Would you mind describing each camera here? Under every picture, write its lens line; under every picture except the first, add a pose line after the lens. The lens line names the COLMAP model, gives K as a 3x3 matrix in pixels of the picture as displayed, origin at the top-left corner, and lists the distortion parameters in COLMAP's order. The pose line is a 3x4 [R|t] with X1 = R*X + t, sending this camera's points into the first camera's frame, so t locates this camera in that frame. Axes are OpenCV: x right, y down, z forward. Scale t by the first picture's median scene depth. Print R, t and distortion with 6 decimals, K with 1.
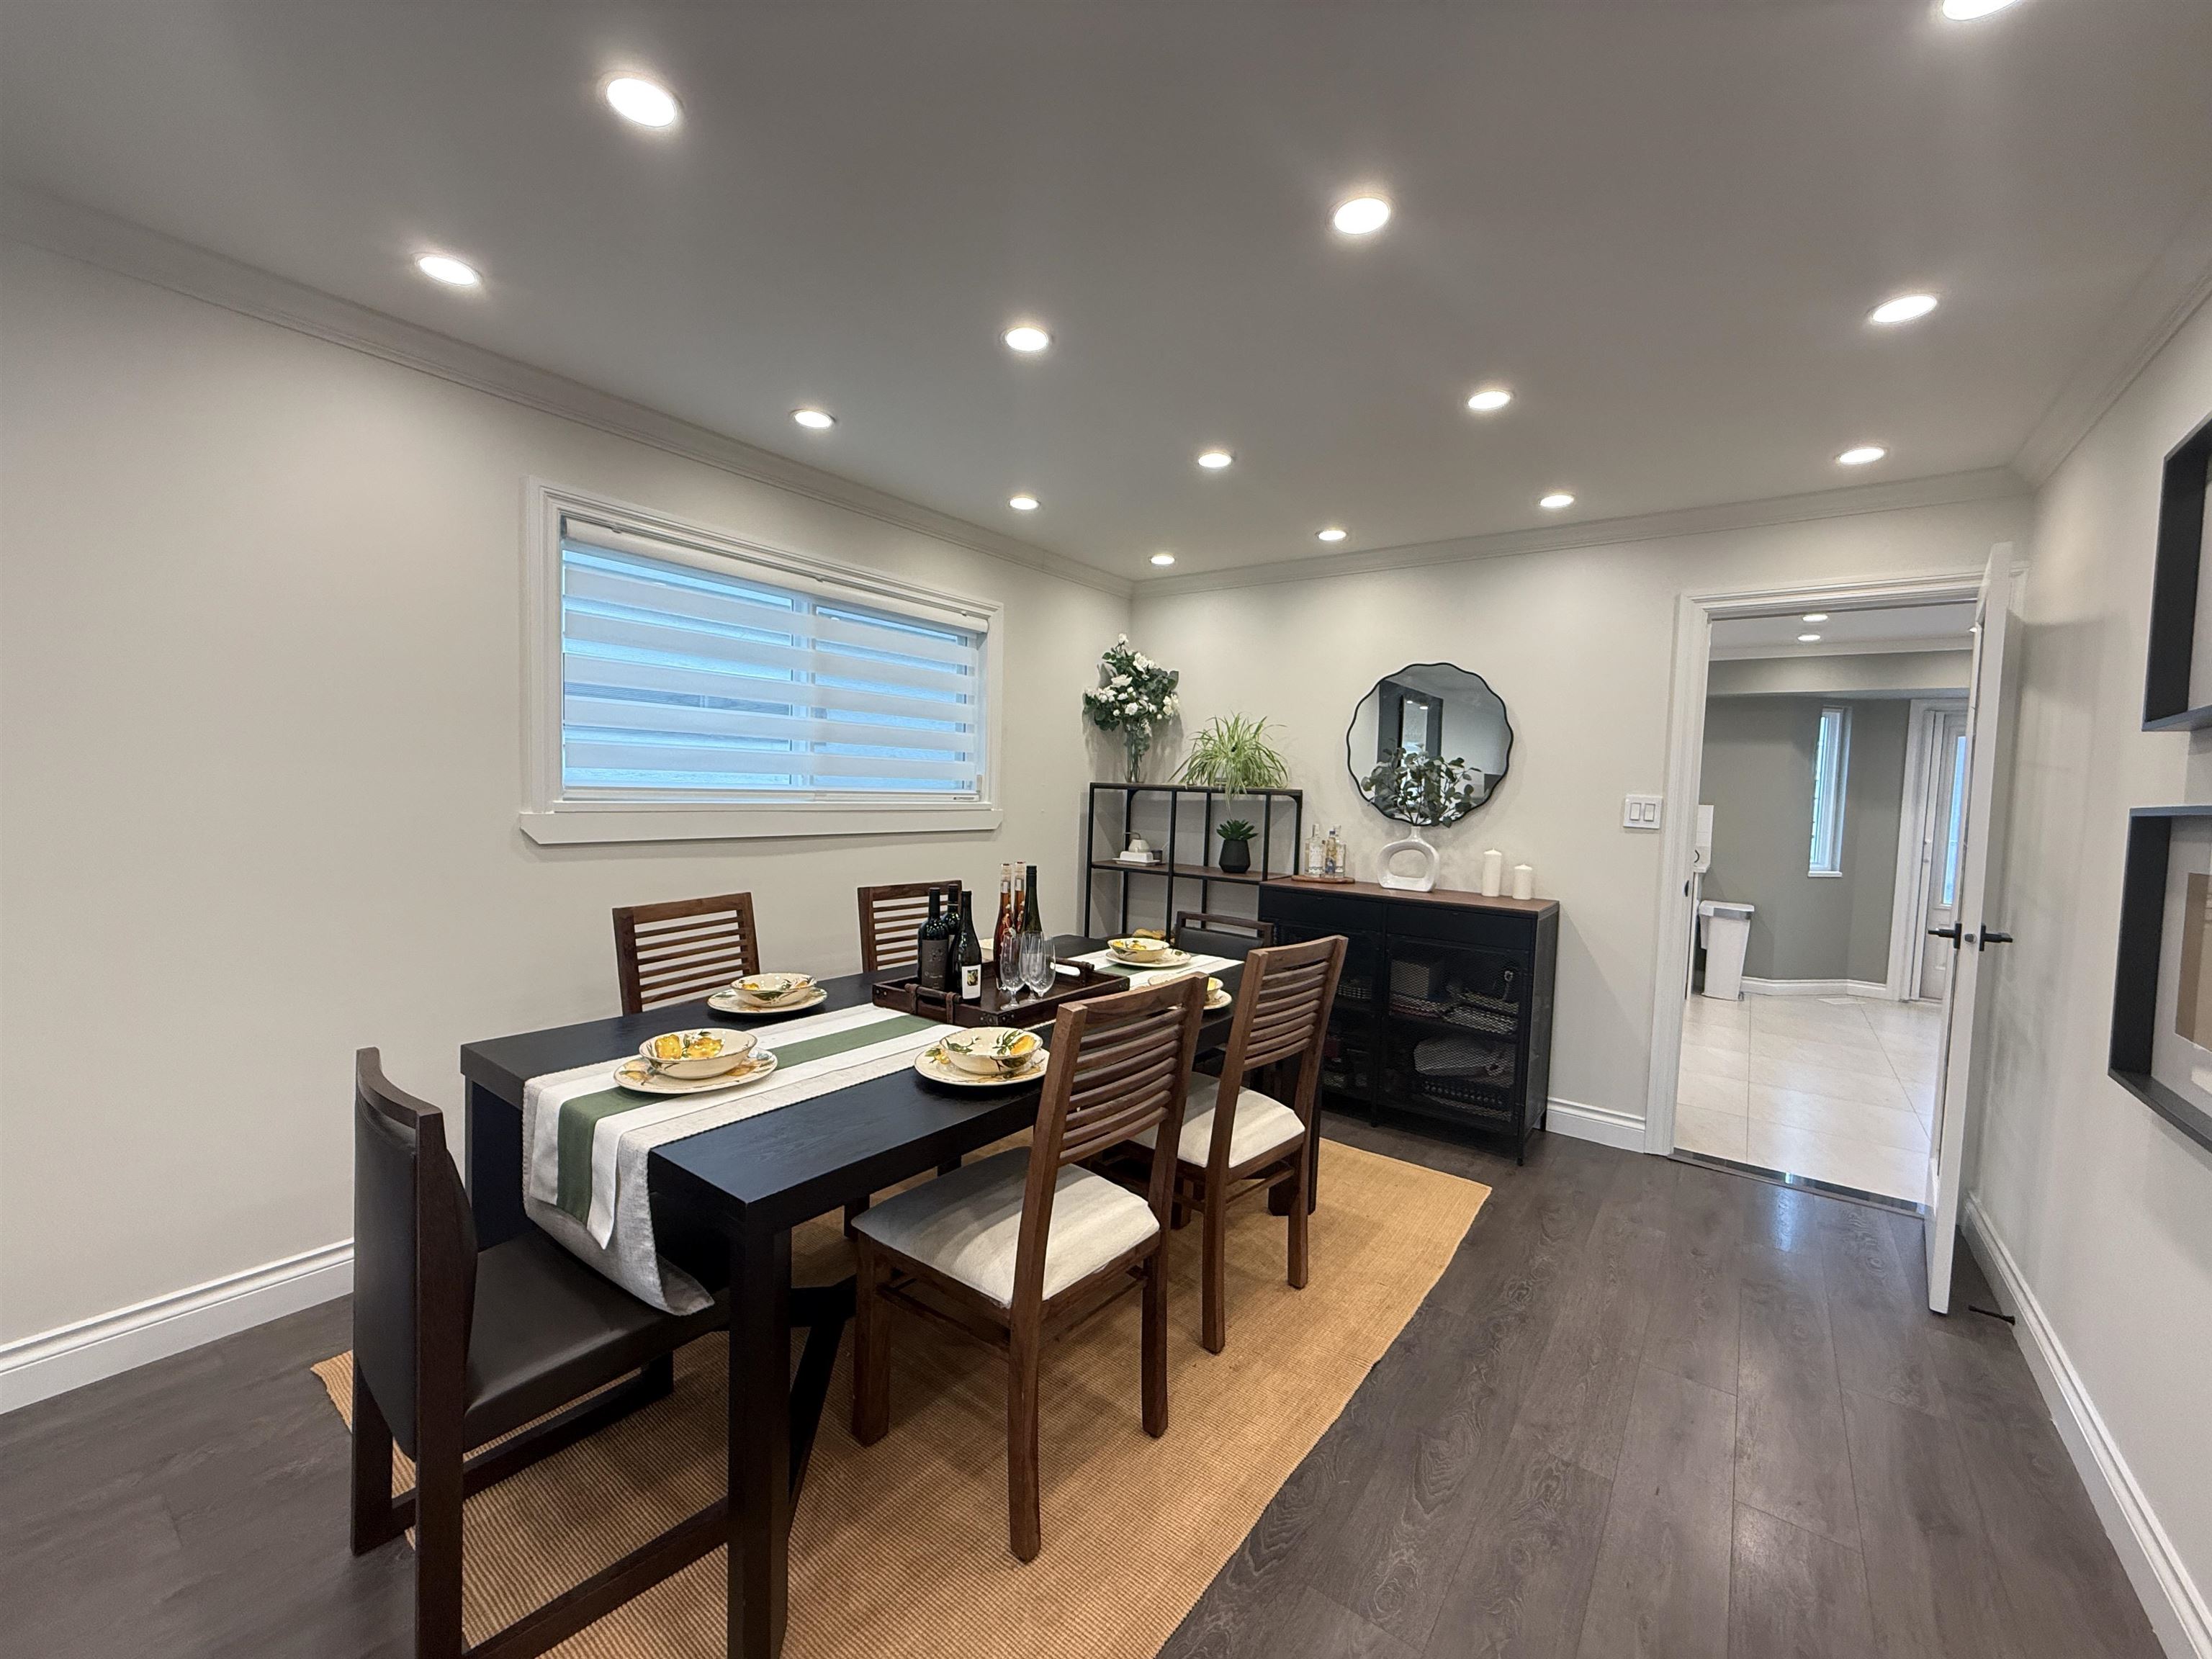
lens RADIAL K [[881.7, 0, 1102.4], [0, 881.7, 830.2], [0, 0, 1]] dist [0.000470, -0.000223]
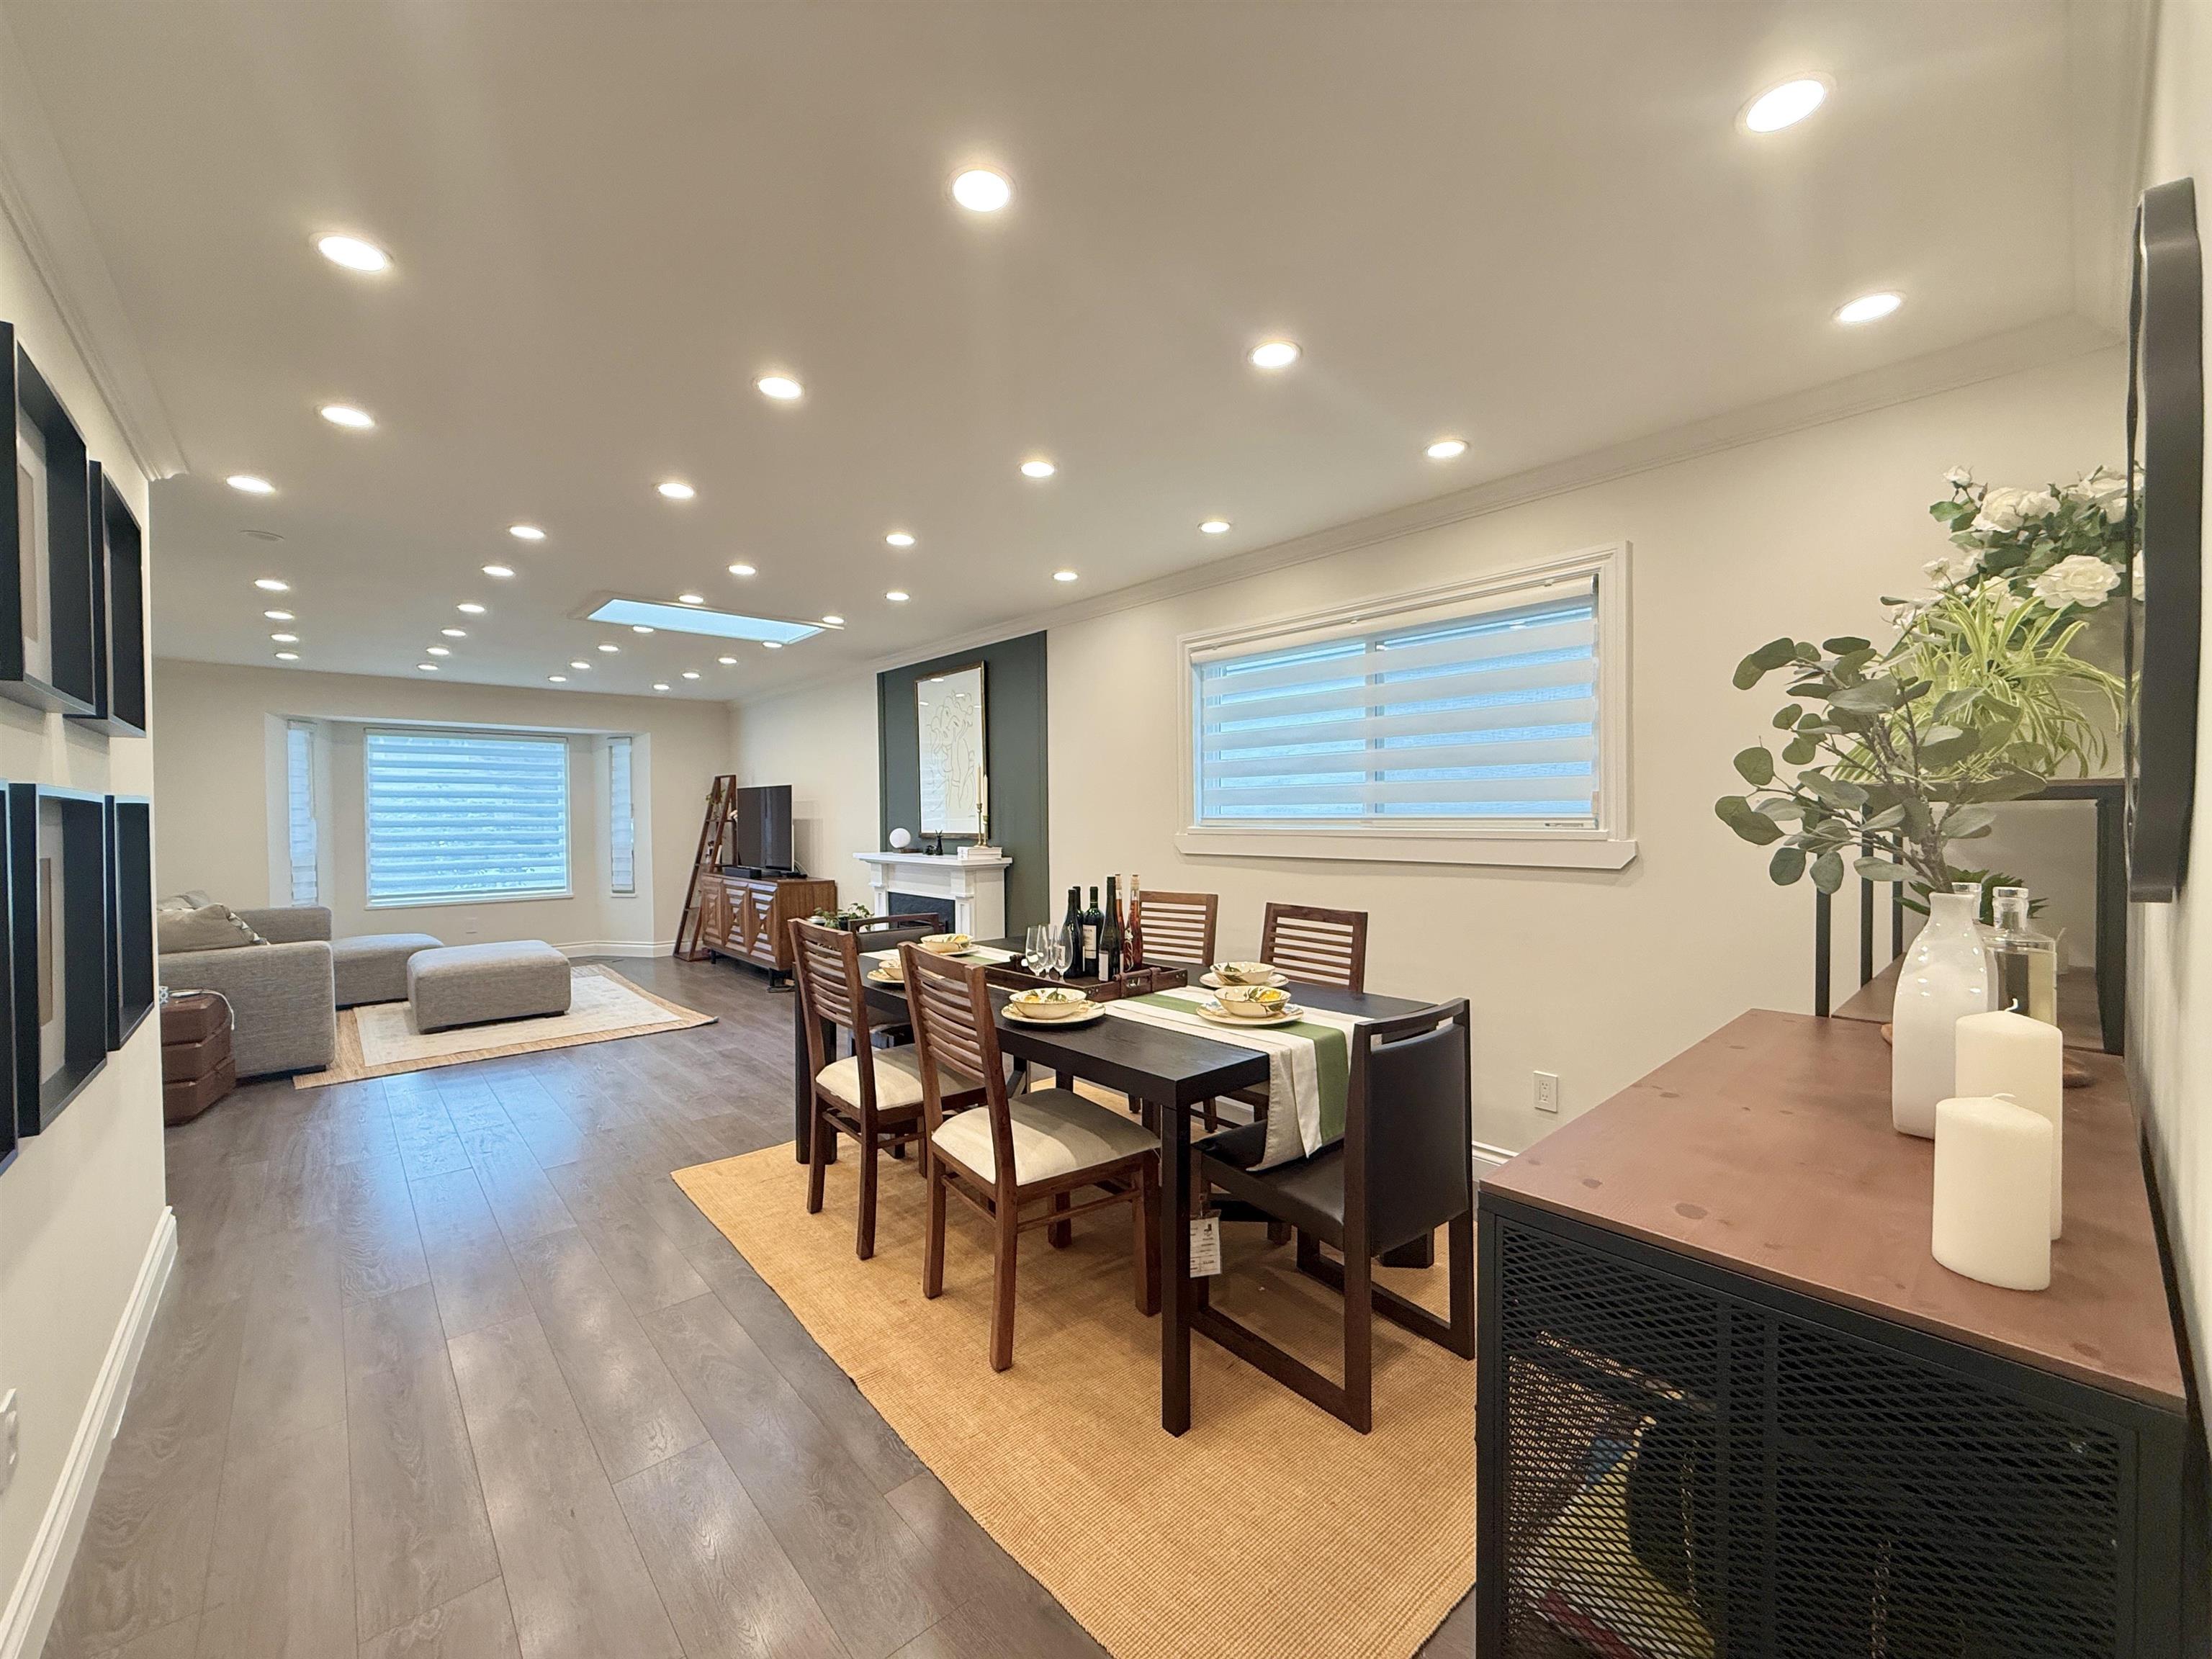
lens RADIAL K [[886.0, 0, 1106.0], [0, 886.0, 829.5], [0, 0, 1]] dist [-0.000832, 0.000047]
pose [[-0.197586, -0.011061, -0.980223, 0.726184], [-0.048230, 0.998835, -0.001550, -0.013484], [0.979098, 0.046970, -0.197889, 0.846970]]
